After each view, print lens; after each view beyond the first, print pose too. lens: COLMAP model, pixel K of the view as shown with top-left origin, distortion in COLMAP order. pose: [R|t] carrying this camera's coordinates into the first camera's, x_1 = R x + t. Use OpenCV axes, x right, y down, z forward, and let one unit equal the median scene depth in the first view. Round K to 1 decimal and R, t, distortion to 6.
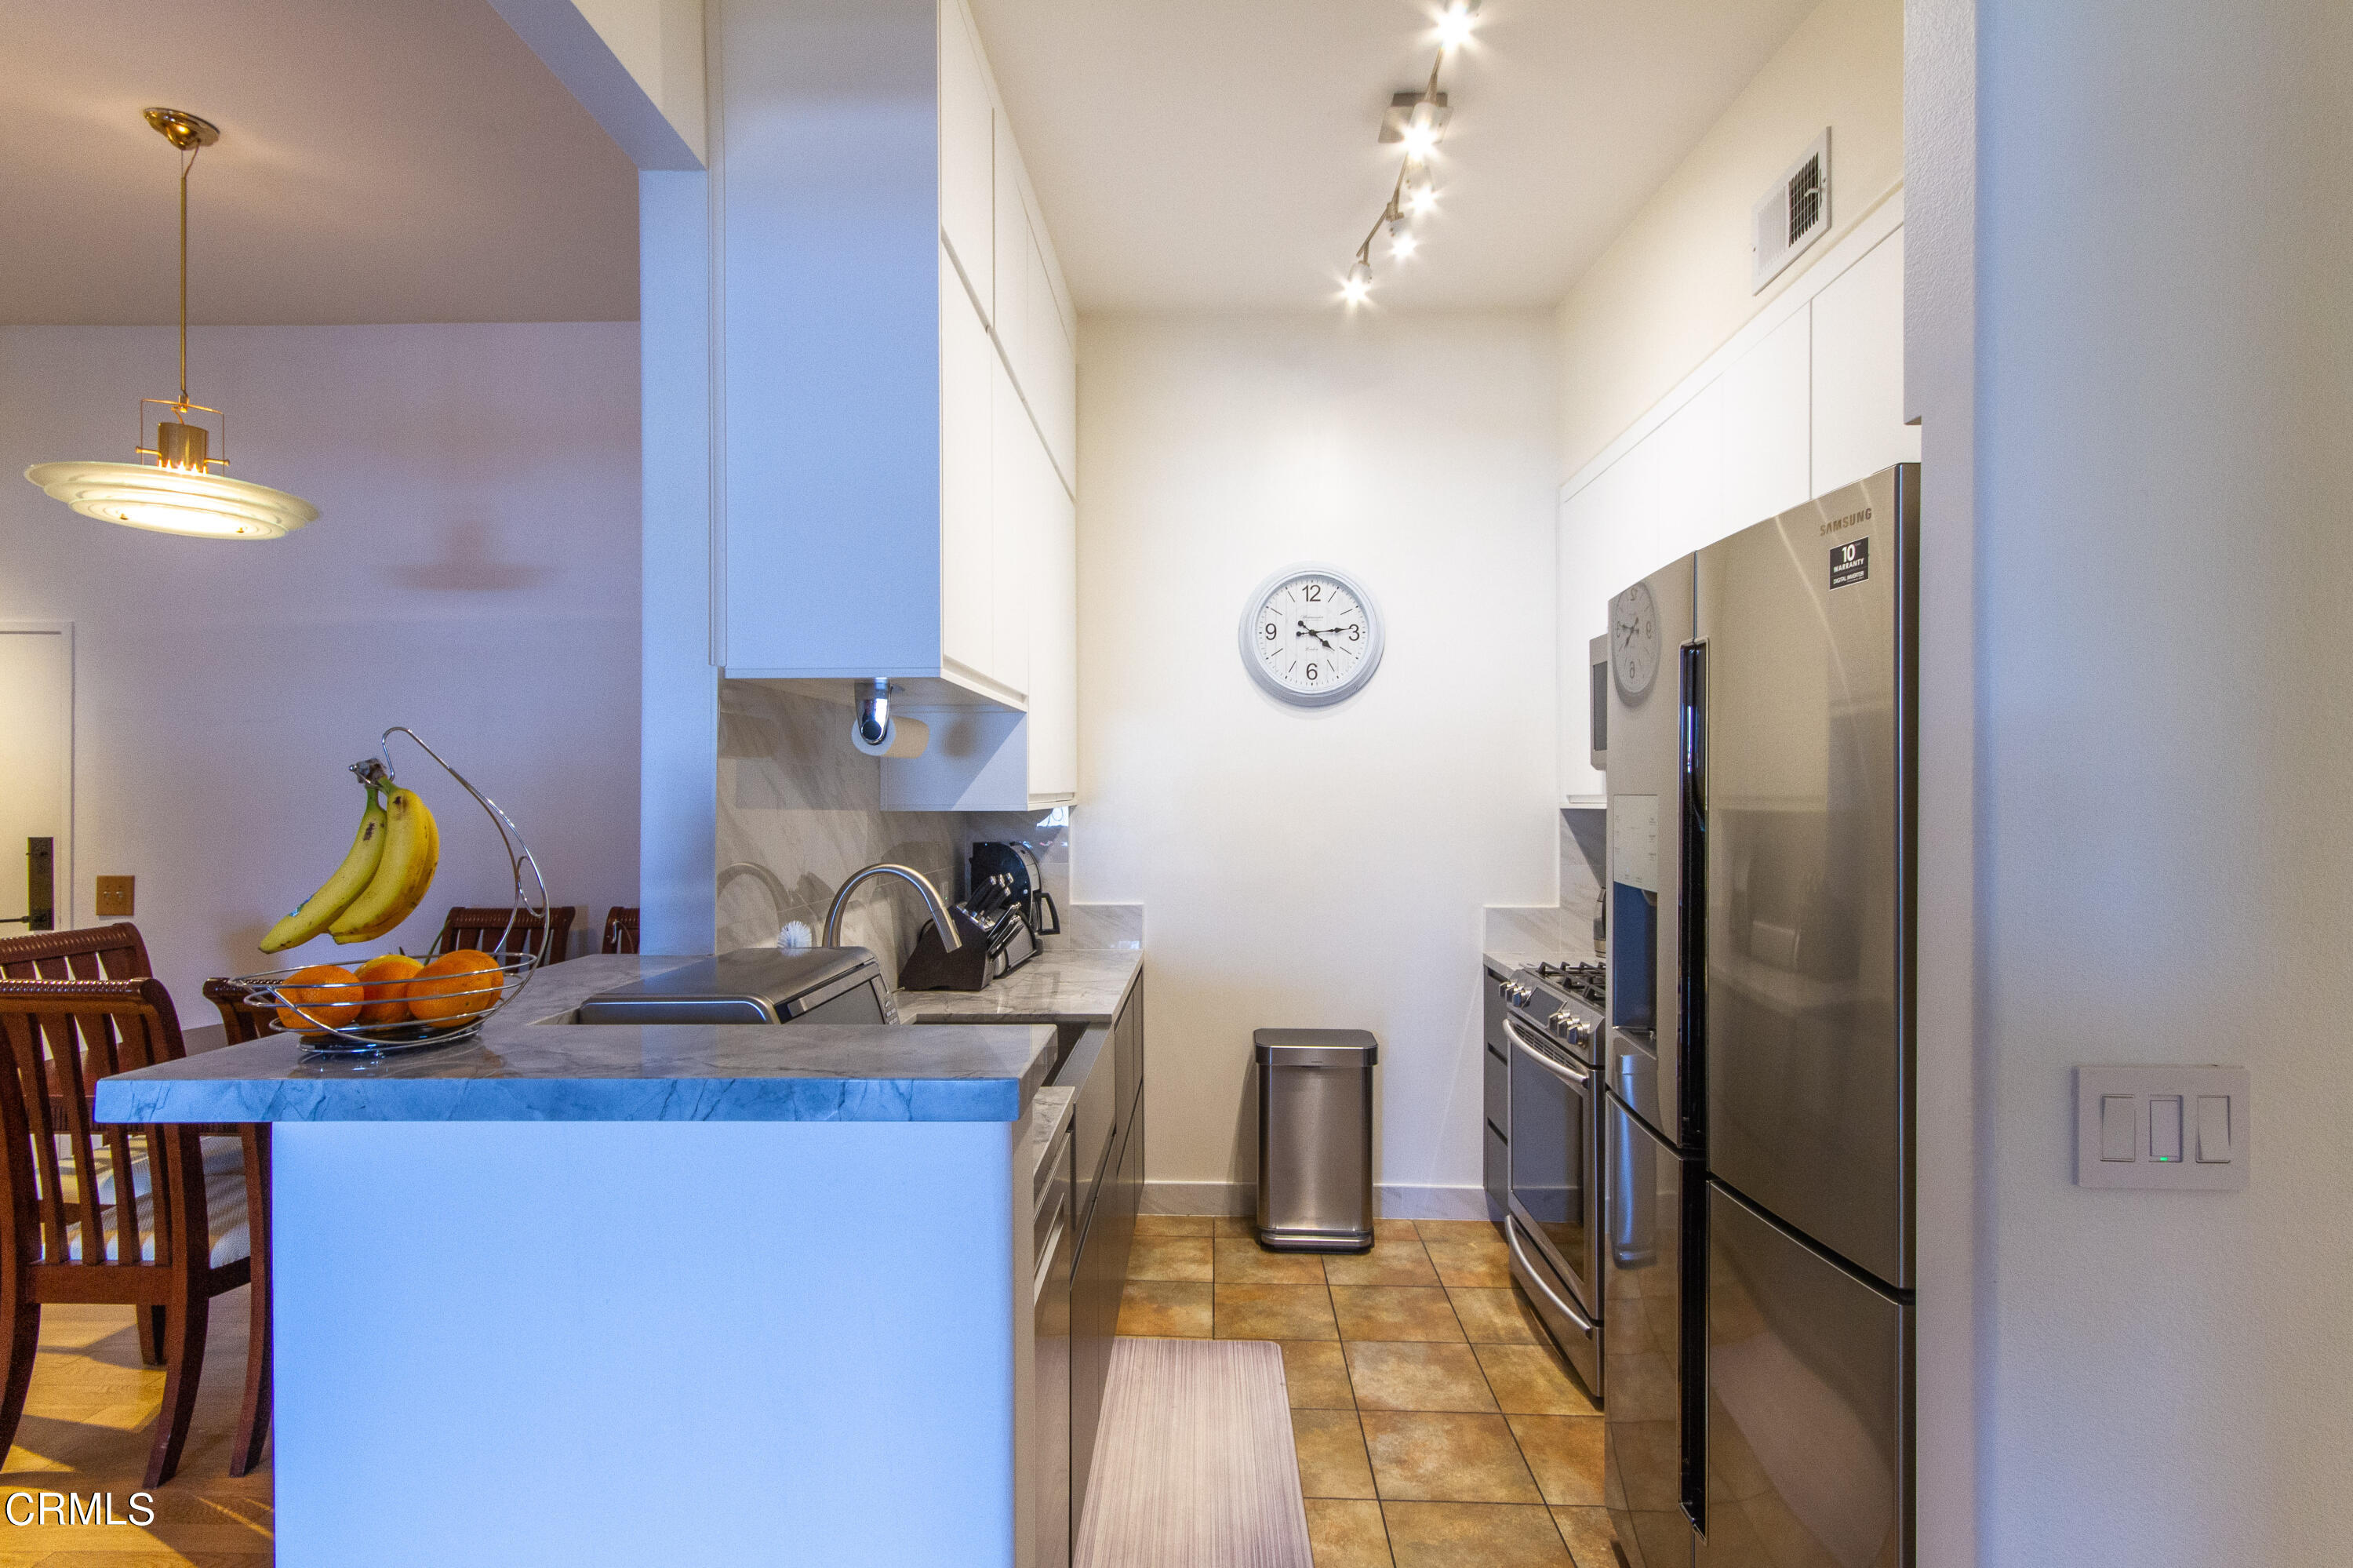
lens RADIAL K [[1115.5, 0, 1183.6], [0, 1115.5, 797.2], [0, 0, 1]] dist [-0.000164, 0.000047]
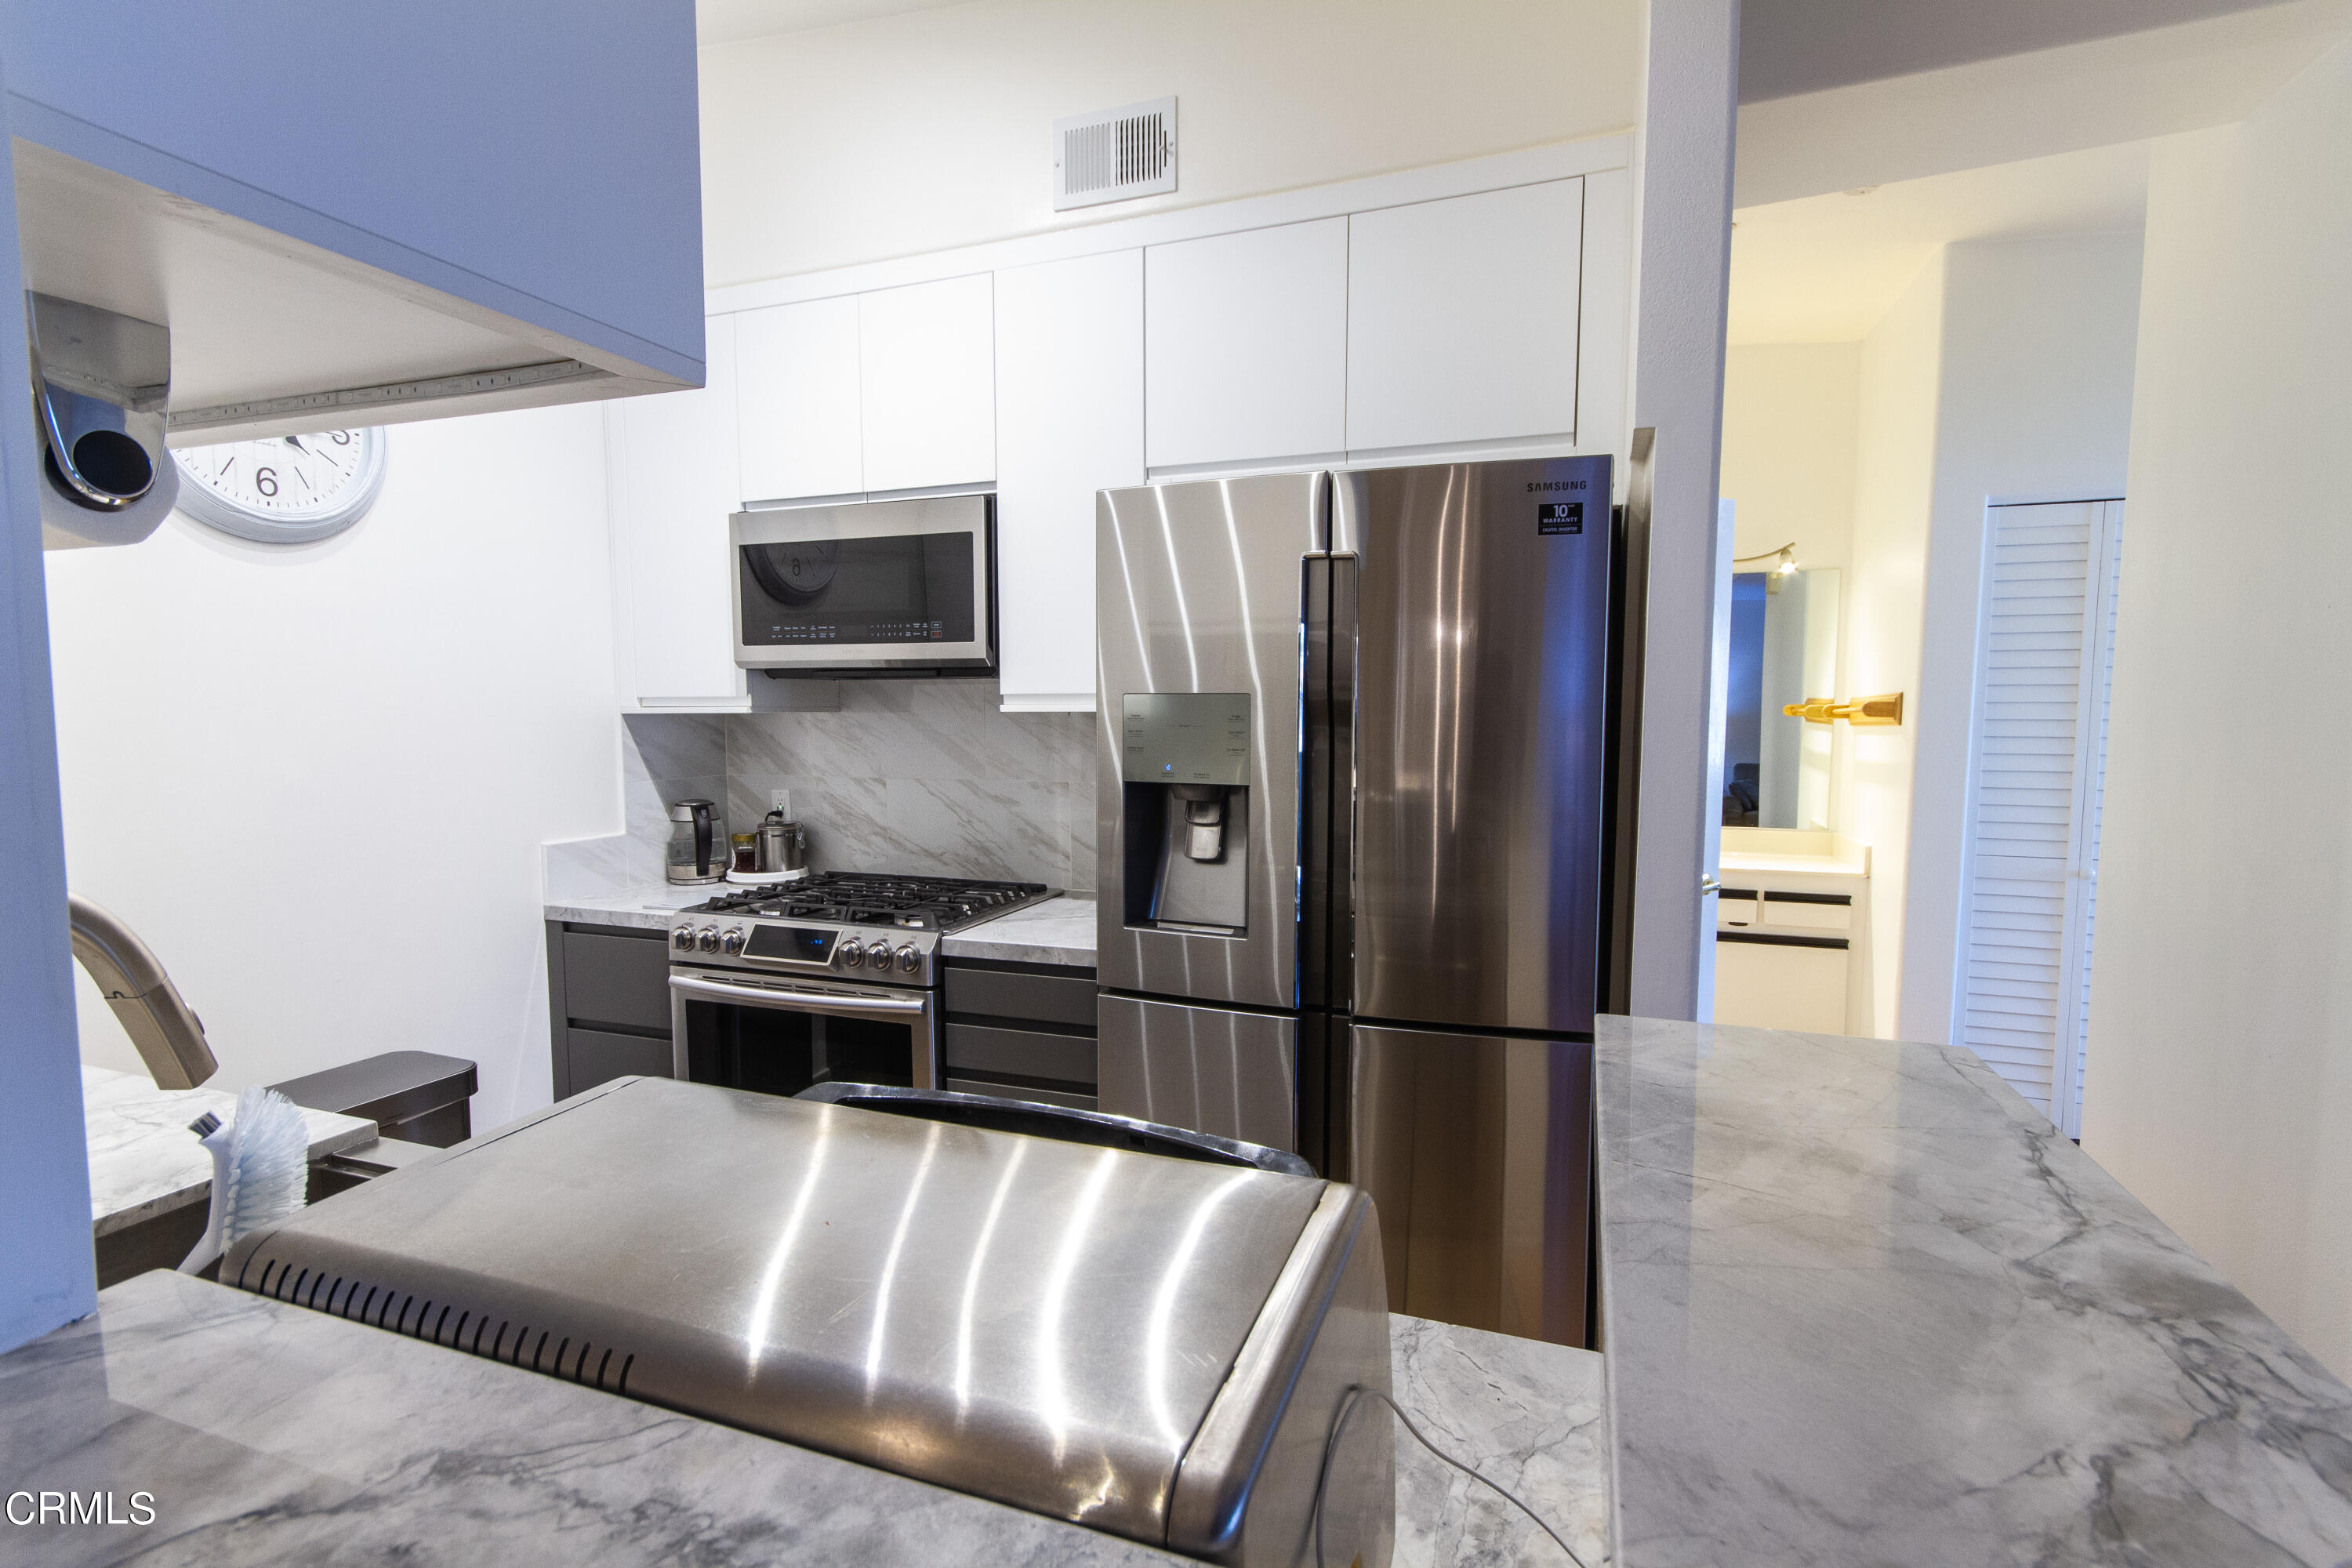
lens RADIAL K [[1080.0, 0, 1179.2], [0, 1080.0, 796.8], [0, 0, 1]] dist [-0.003406, -0.000145]
pose [[0.315534, -0.081246, 0.945430, -0.489425], [0.001112, 0.996359, 0.085252, 0.006618], [-0.948914, -0.025849, 0.314475, 0.629880]]
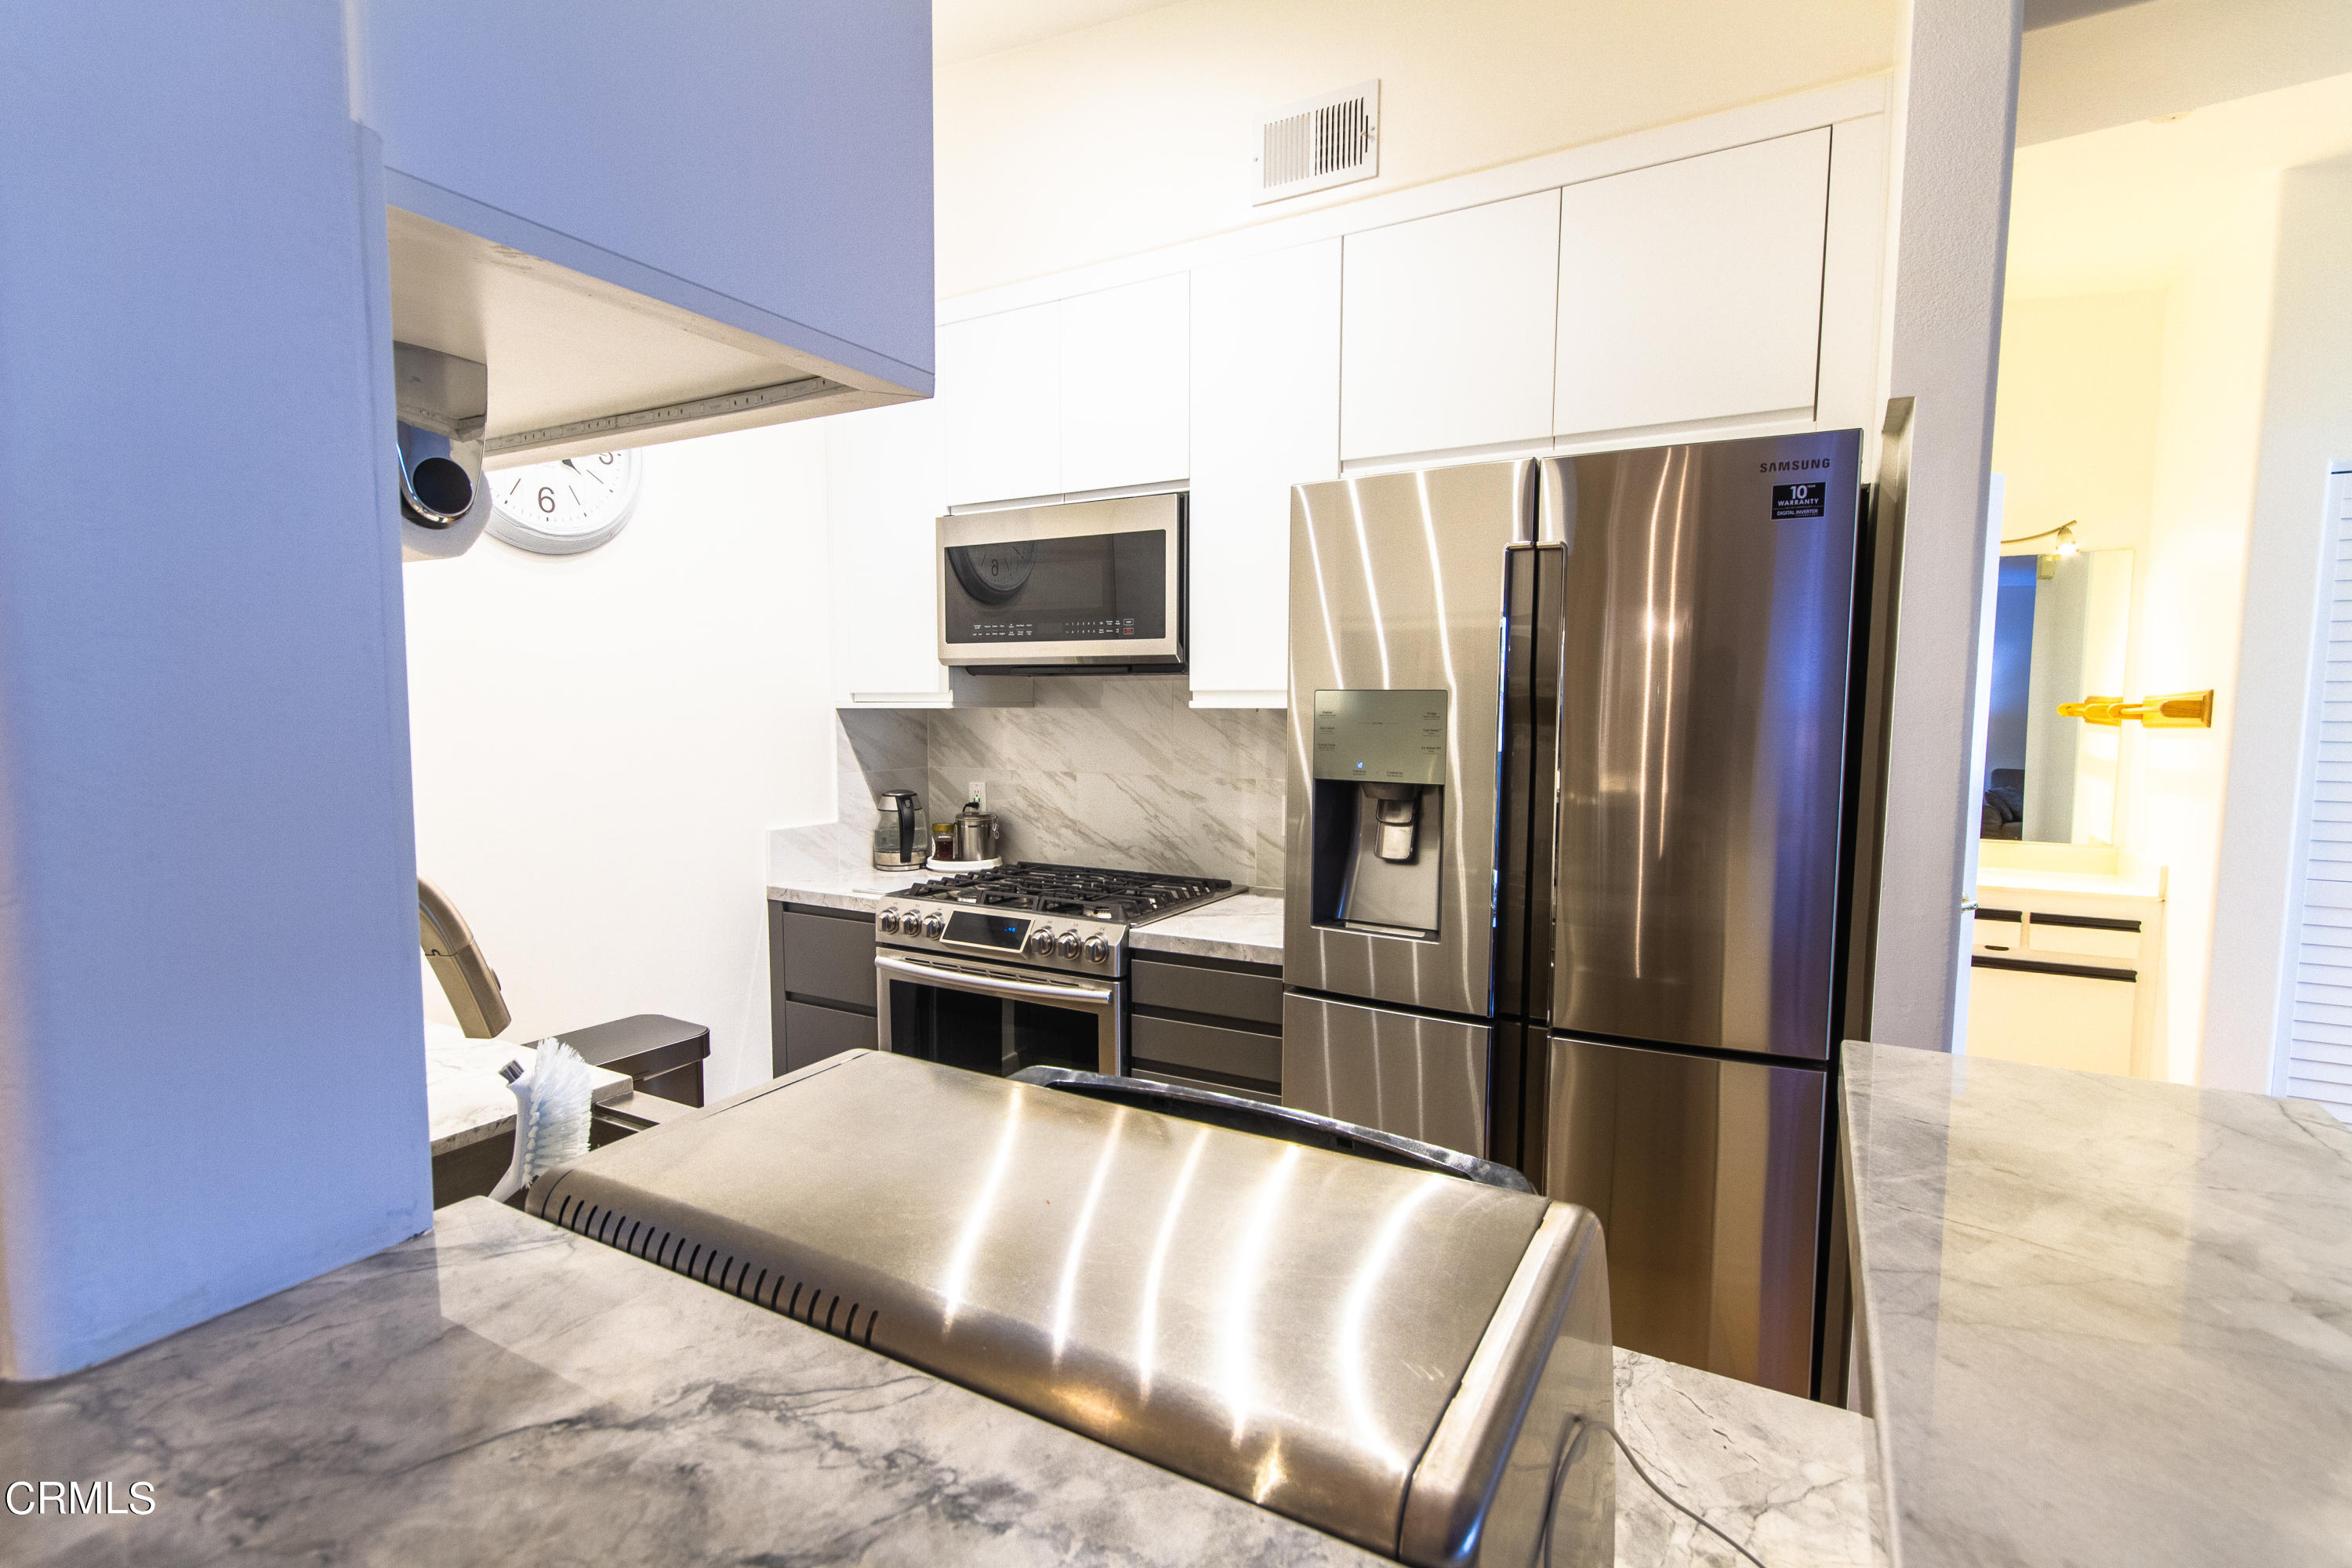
lens RADIAL K [[1085.3, 0, 1175.1], [0, 1085.3, 796.5], [0, 0, 1]] dist [-0.002276, -0.000642]
pose [[0.470102, -0.076586, 0.879283, -0.493452], [-0.001595, 0.996153, 0.087618, 0.006805], [-0.882611, -0.042592, 0.468171, 0.639014]]
